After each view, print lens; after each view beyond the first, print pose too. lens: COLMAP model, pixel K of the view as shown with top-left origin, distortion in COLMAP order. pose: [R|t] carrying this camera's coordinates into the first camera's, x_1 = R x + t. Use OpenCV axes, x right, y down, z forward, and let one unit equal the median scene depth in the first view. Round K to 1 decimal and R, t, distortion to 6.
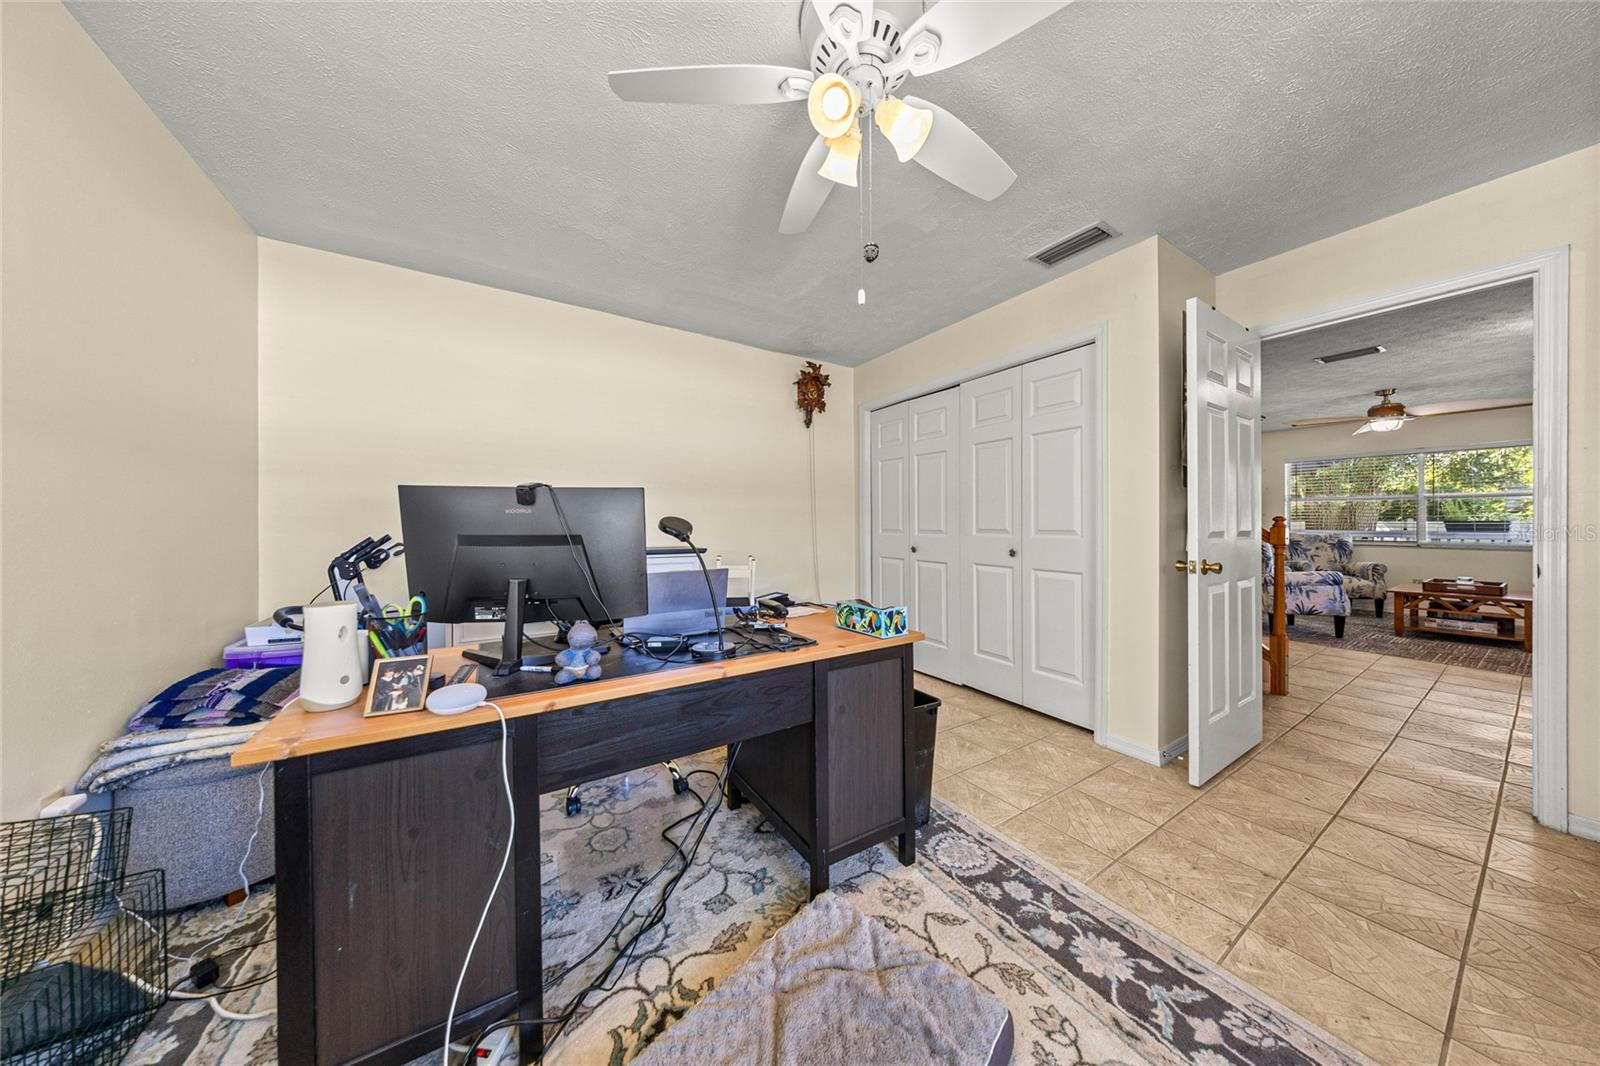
lens RADIAL K [[464.5, 0, 796.4], [0, 464.5, 526.5], [0, 0, 1]] dist [0.006369, -0.000026]
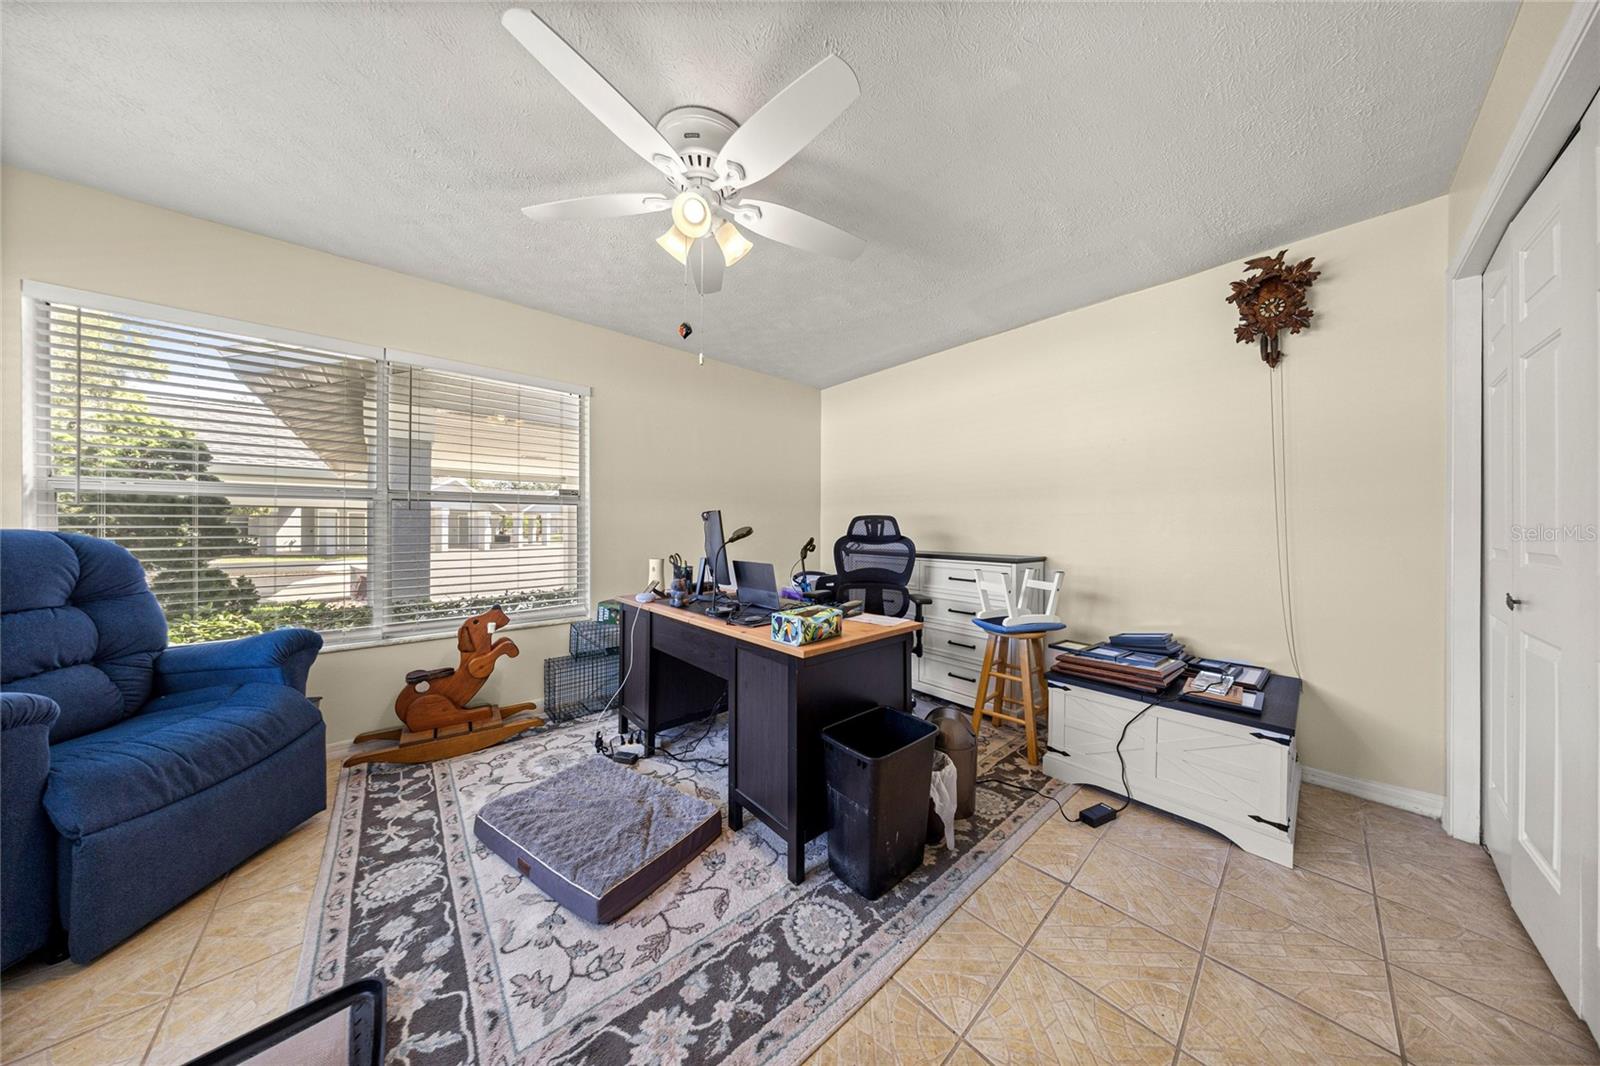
lens RADIAL K [[460.5, 0, 834.1], [0, 460.5, 533.0], [0, 0, 1]] dist [0.001002, 0.000033]
pose [[0.230022, 0.010187, -0.973132, 1.381786], [-0.008727, 0.999927, 0.008405, -0.015335], [0.973146, 0.006559, 0.230094, 0.993420]]
